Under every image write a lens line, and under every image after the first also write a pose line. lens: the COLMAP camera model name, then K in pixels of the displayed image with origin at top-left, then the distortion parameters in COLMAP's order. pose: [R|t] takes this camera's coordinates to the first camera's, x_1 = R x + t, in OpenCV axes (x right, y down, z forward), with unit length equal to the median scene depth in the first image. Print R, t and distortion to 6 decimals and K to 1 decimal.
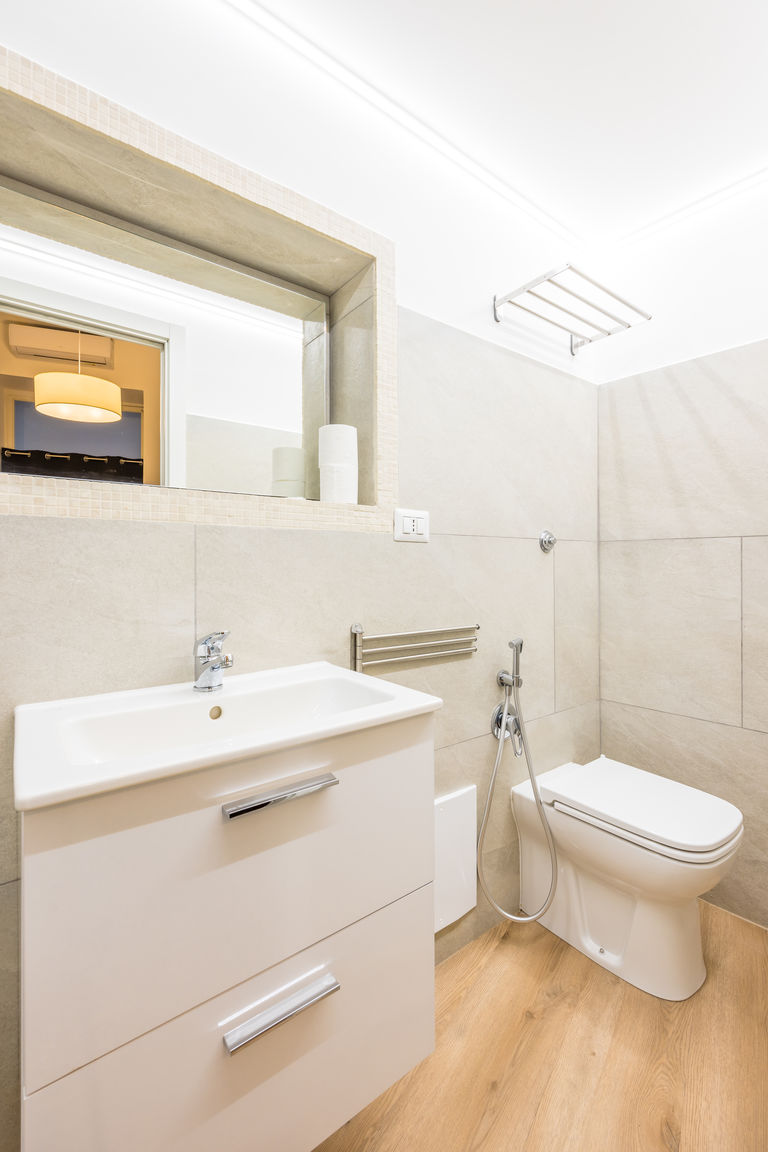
lens RADIAL K [[496.0, 0, 391.5], [0, 496.0, 568.1], [0, 0, 1]] dist [-0.000520, -0.000294]
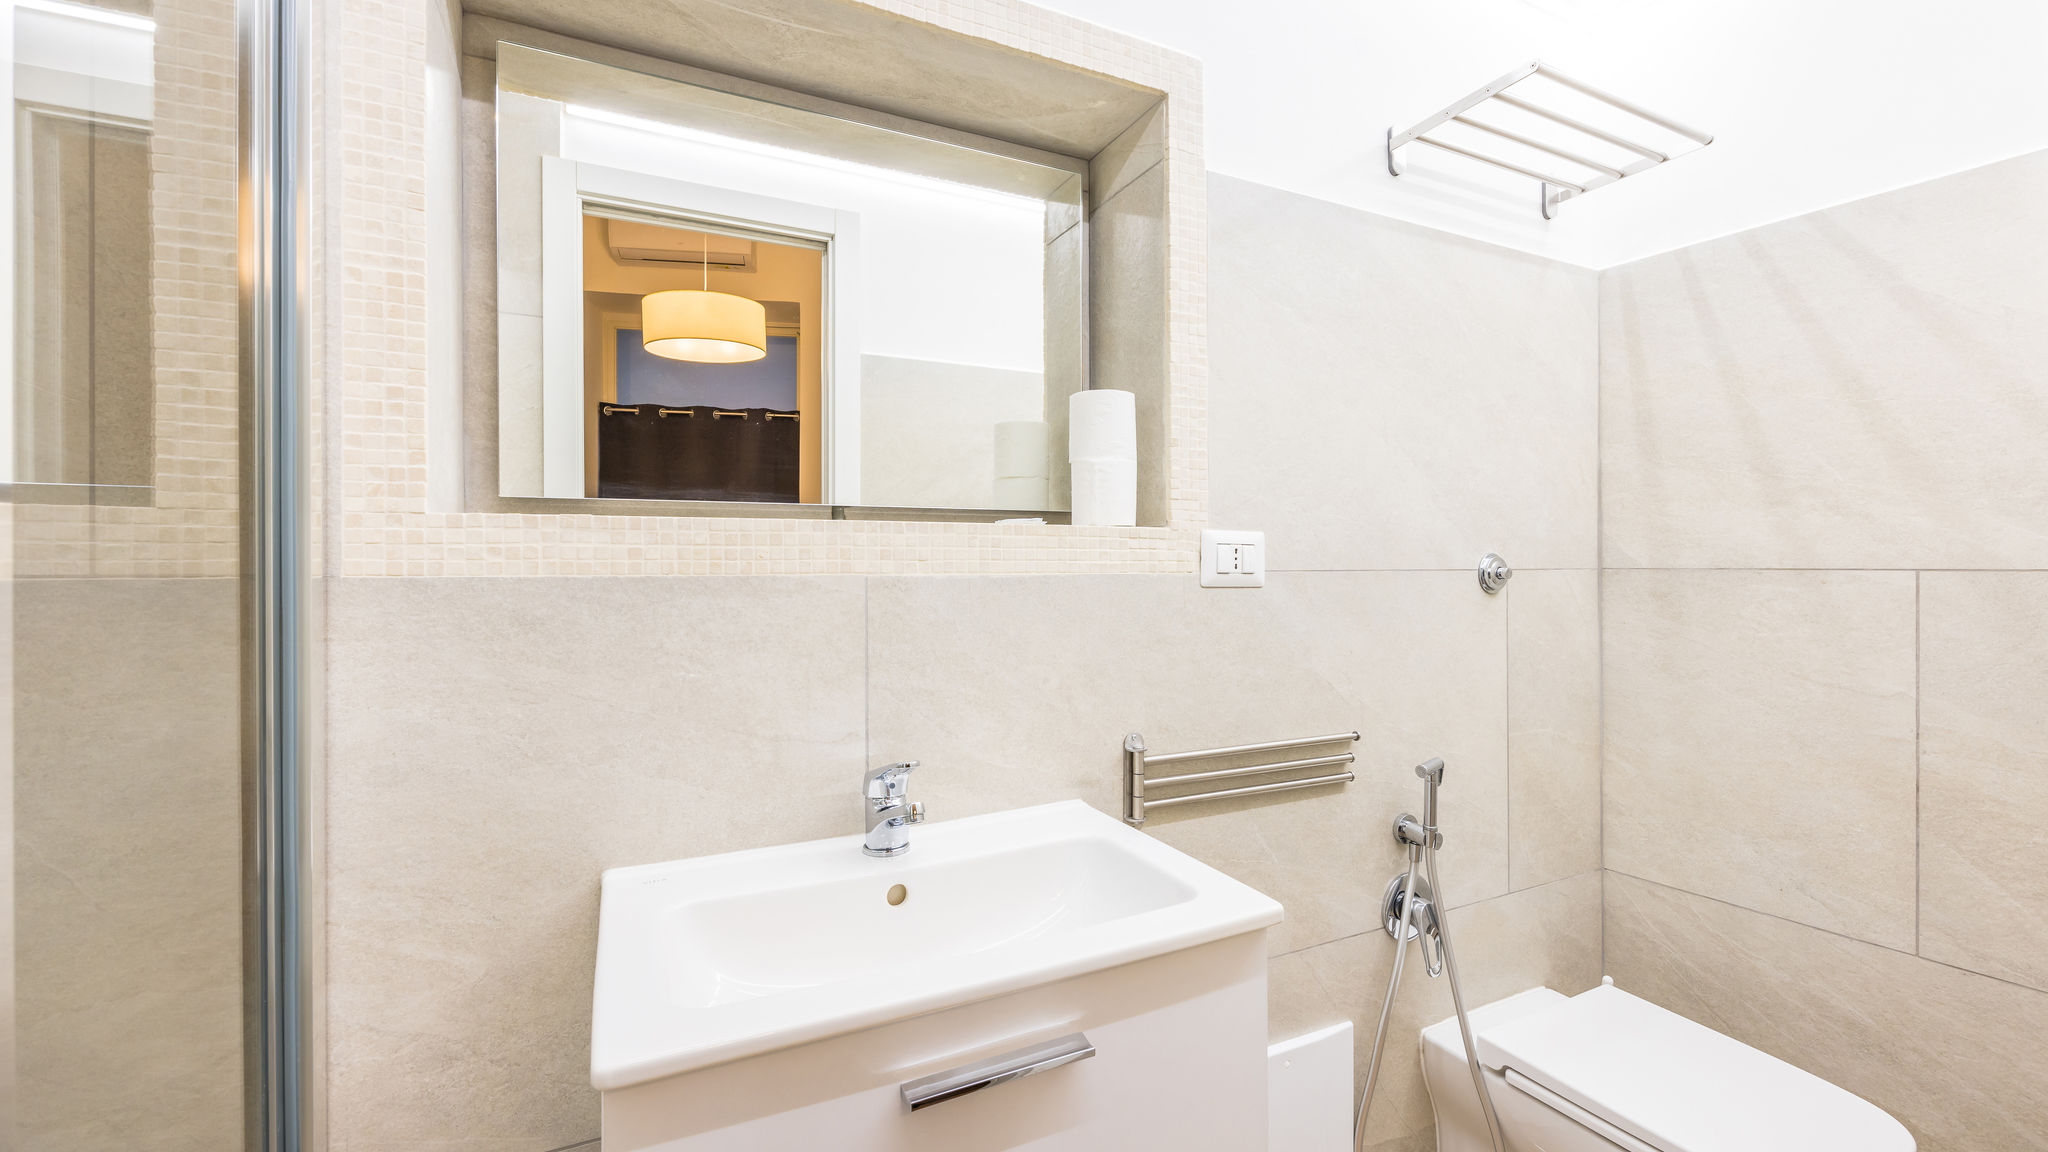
lens RADIAL K [[851.7, 0, 1044.6], [0, 851.7, 574.9], [0, 0, 1]] dist [-0.002471, 0.000016]
pose [[0.982462, 0.000397, -0.186461, 0.011692], [0.000270, 0.999994, 0.003556, -0.072741], [0.186461, -0.003544, 0.982456, 0.008566]]
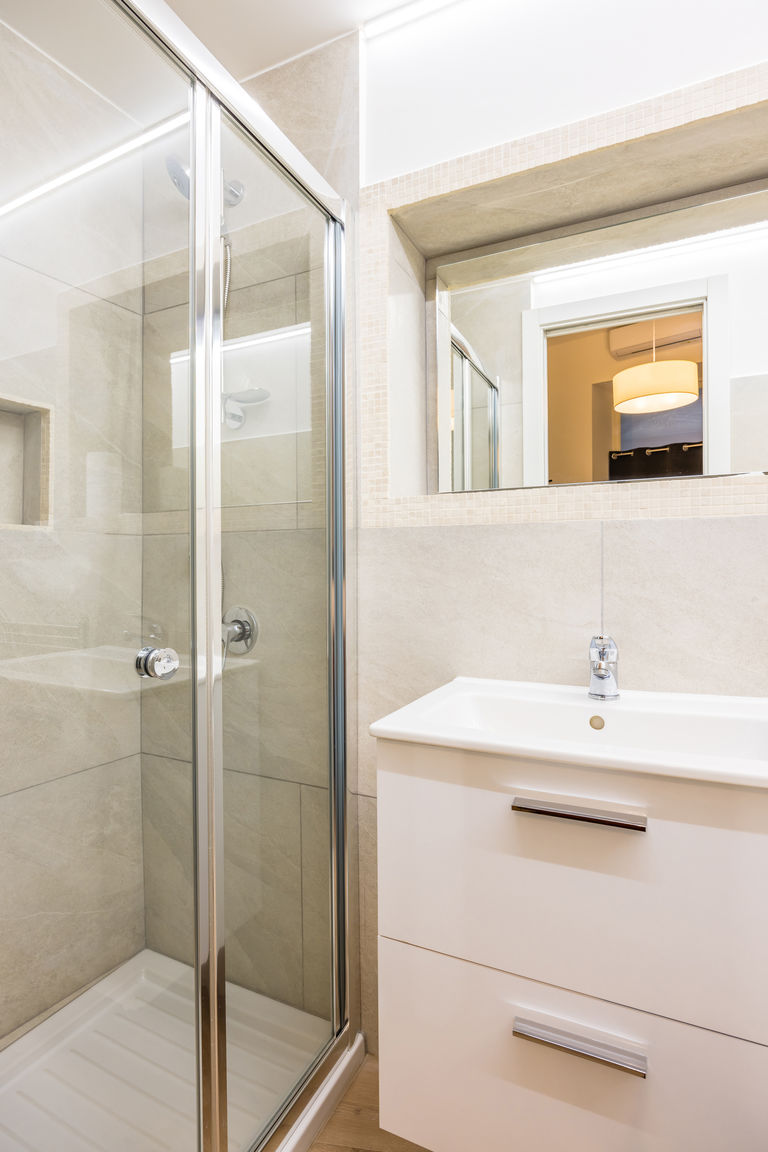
lens RADIAL K [[578.4, 0, 384.0], [0, 578.4, 576.0], [0, 0, 1]] dist [-0.015488, 0.000489]
pose [[0.457843, 0.014166, -0.888920, 0.297507], [-0.001450, 0.999884, 0.015188, -0.000269], [0.889032, -0.005665, 0.457810, 0.104680]]
